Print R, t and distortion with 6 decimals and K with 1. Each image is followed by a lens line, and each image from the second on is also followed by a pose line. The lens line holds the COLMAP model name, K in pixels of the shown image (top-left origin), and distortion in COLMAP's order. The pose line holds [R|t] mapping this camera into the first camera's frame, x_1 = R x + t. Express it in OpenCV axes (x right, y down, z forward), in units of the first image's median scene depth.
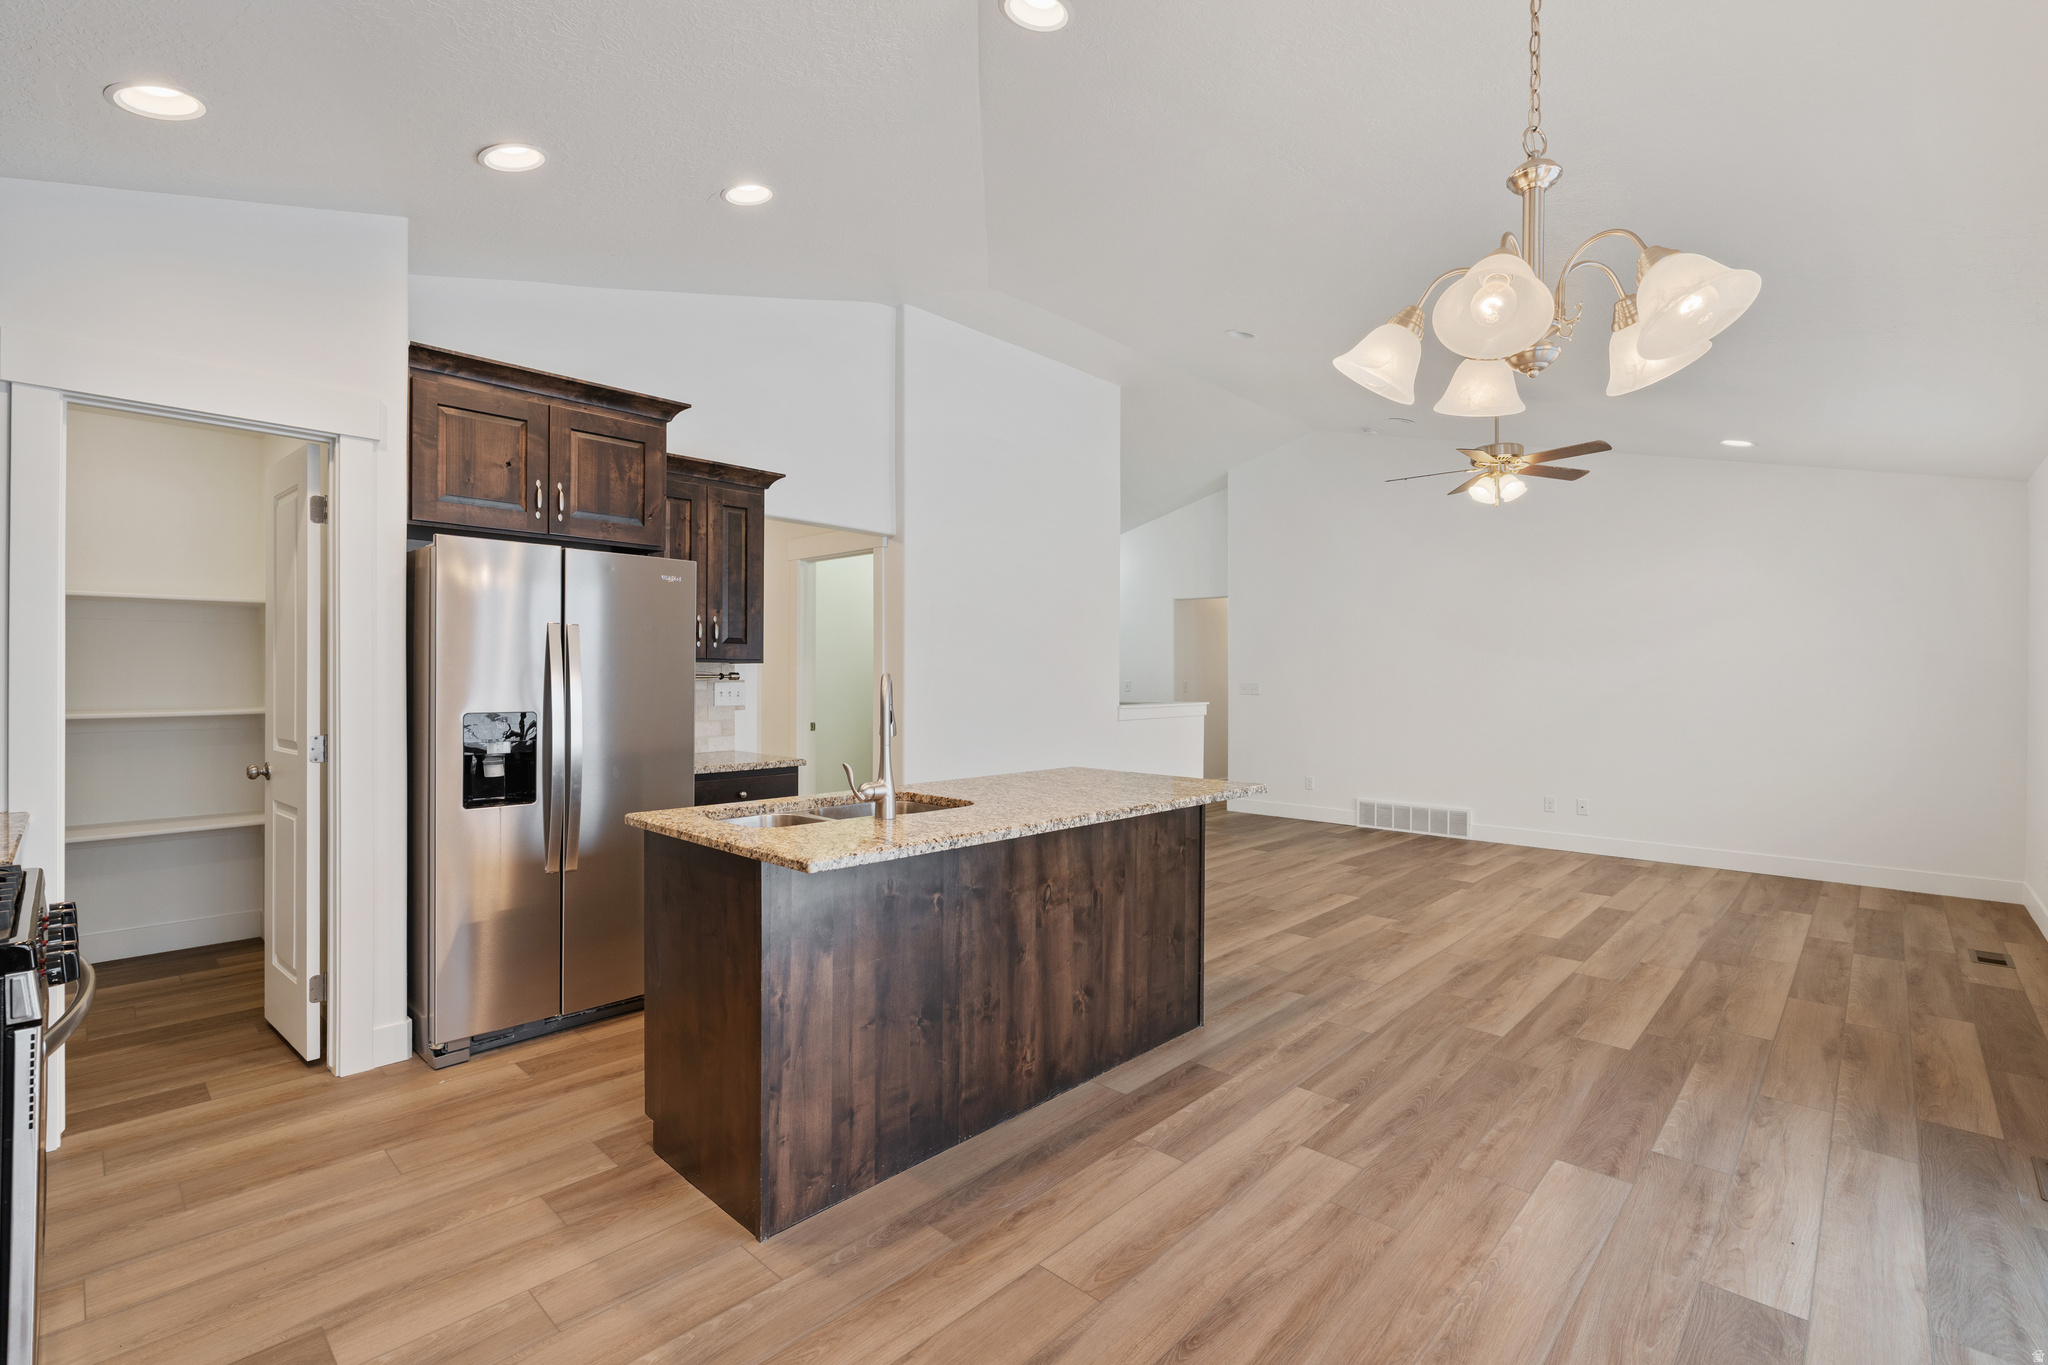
lens RADIAL K [[918.0, 0, 1031.6], [0, 918.0, 681.4], [0, 0, 1]] dist [-0.009536, 0.003268]
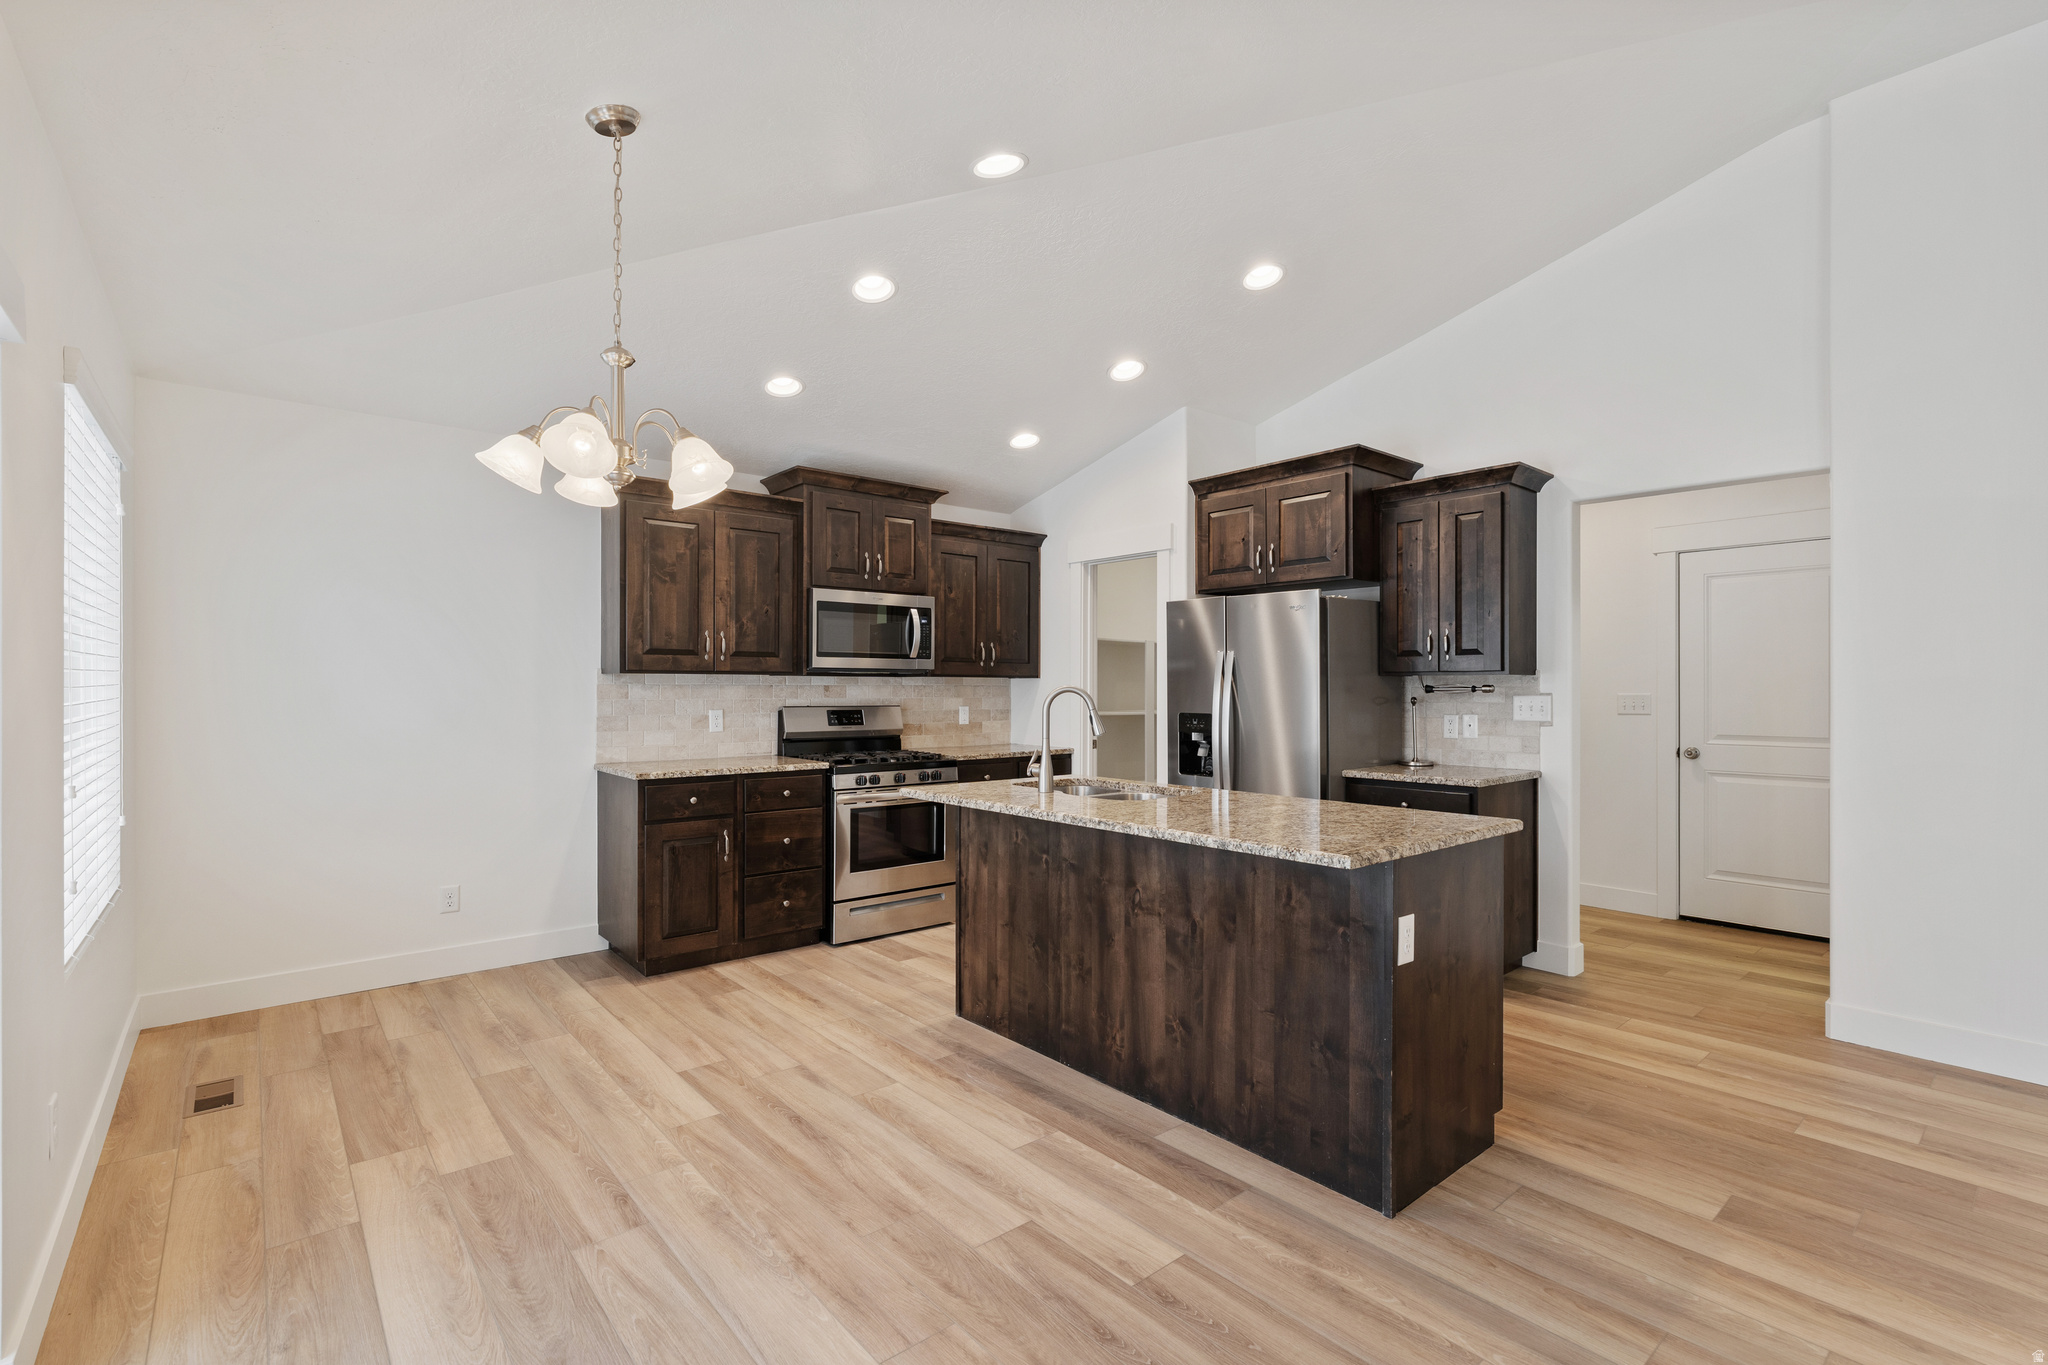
lens RADIAL K [[918.0, 0, 1014.6], [0, 918.0, 691.8], [0, 0, 1]] dist [-0.009536, 0.003268]
pose [[-0.121397, -0.000993, -0.992604, 1.014656], [-0.006500, 0.999979, -0.000206, 0.000658], [0.992583, 0.006427, -0.121401, 0.944913]]
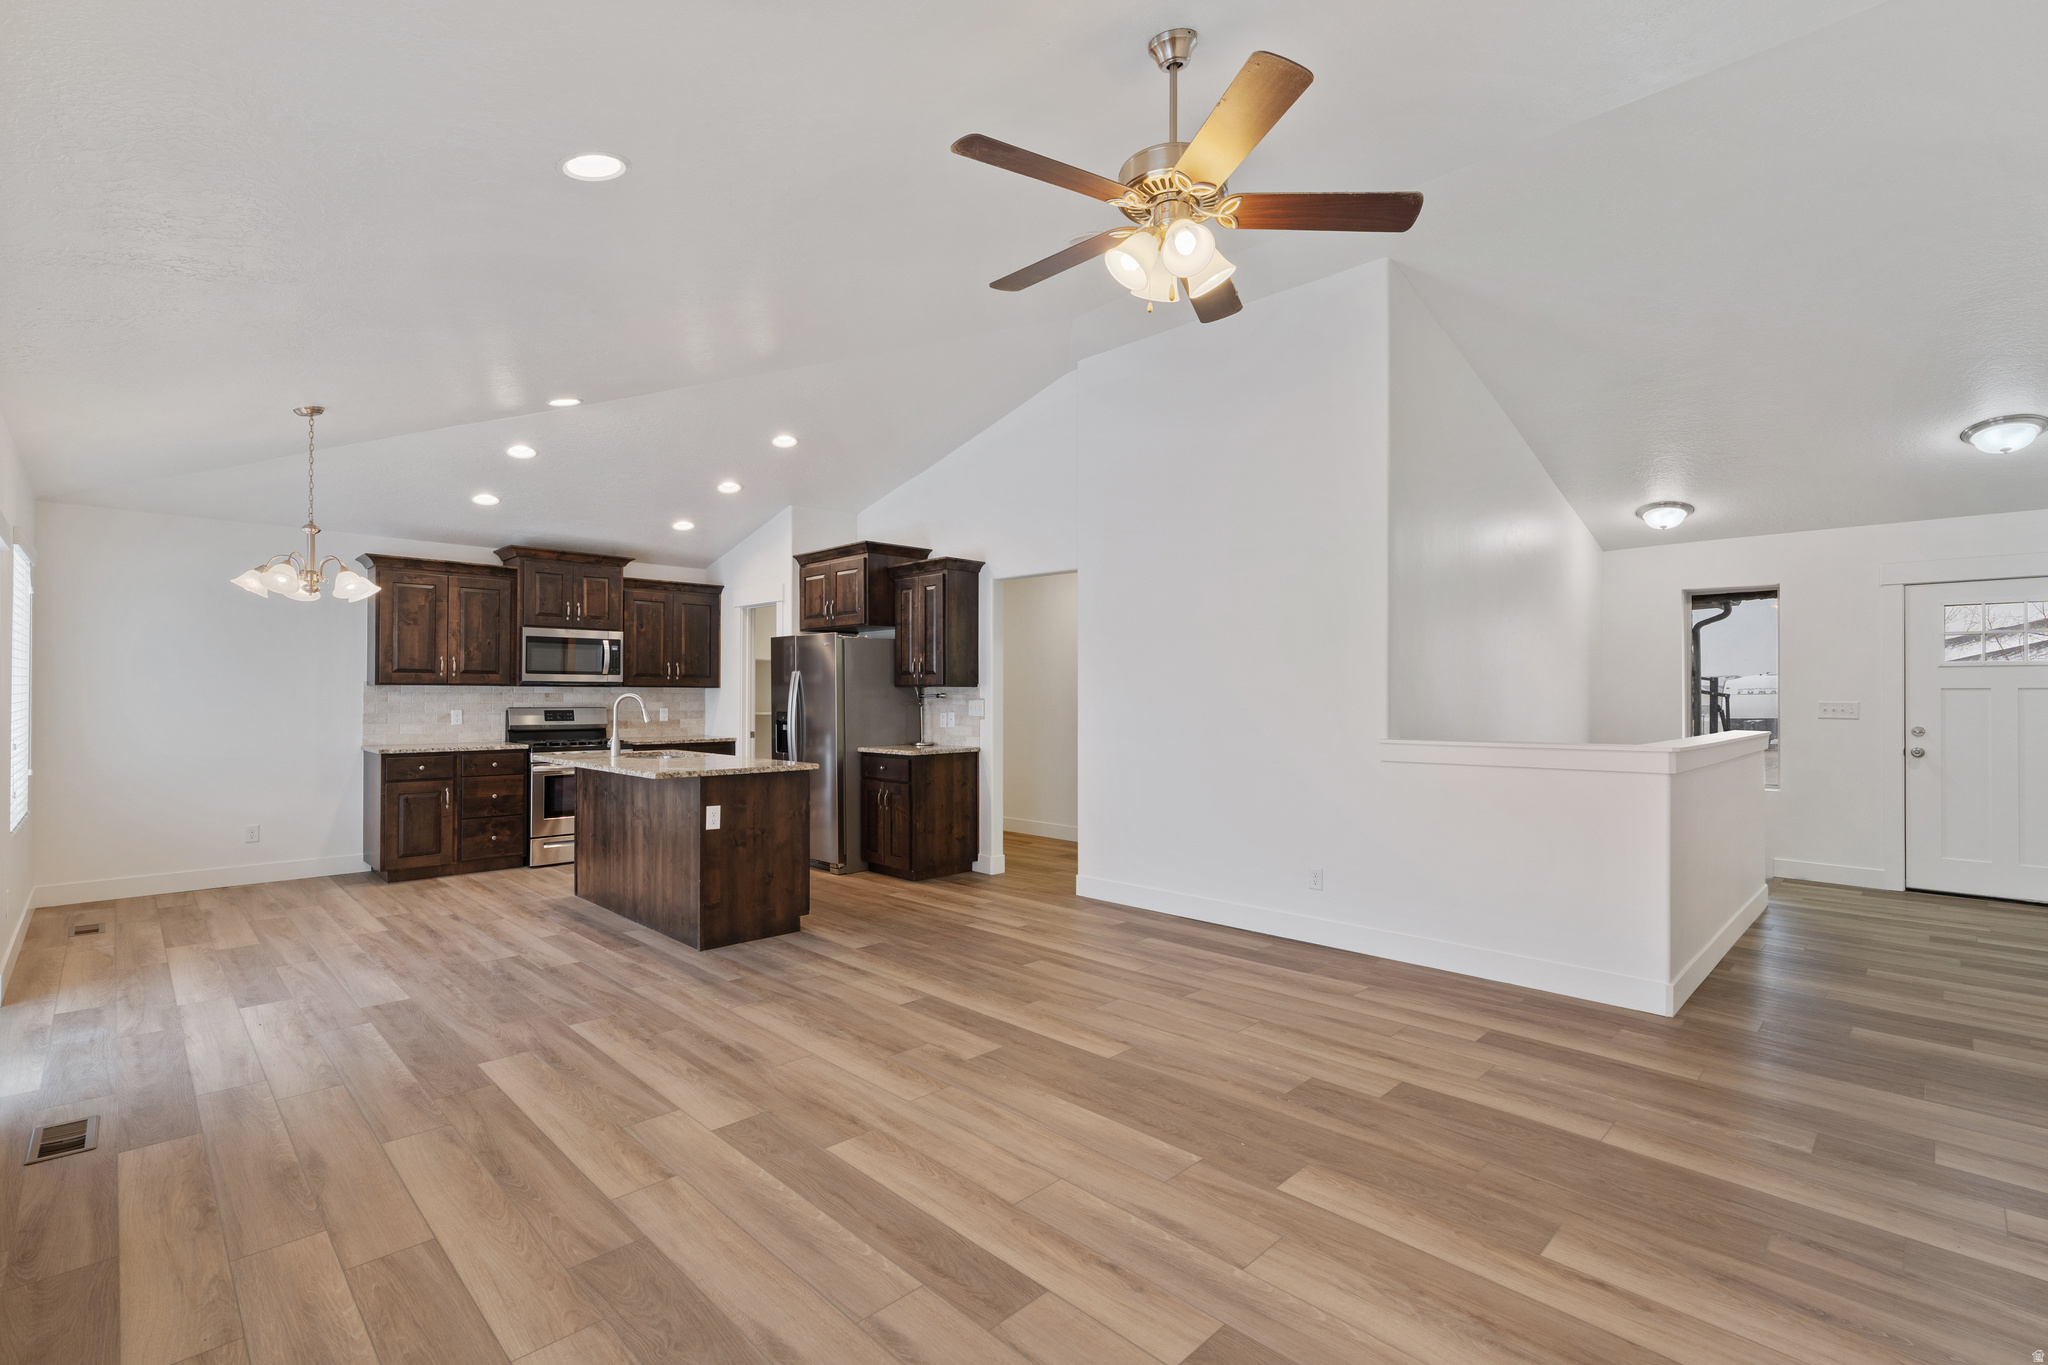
lens RADIAL K [[918.0, 0, 1014.2], [0, 918.0, 689.9], [0, 0, 1]] dist [-0.009536, 0.003268]
pose [[-0.039623, -0.010899, -0.999155, 1.782024], [-0.006979, 0.999919, -0.010631, -0.000383], [0.999190, 0.006552, -0.039695, 1.769034]]
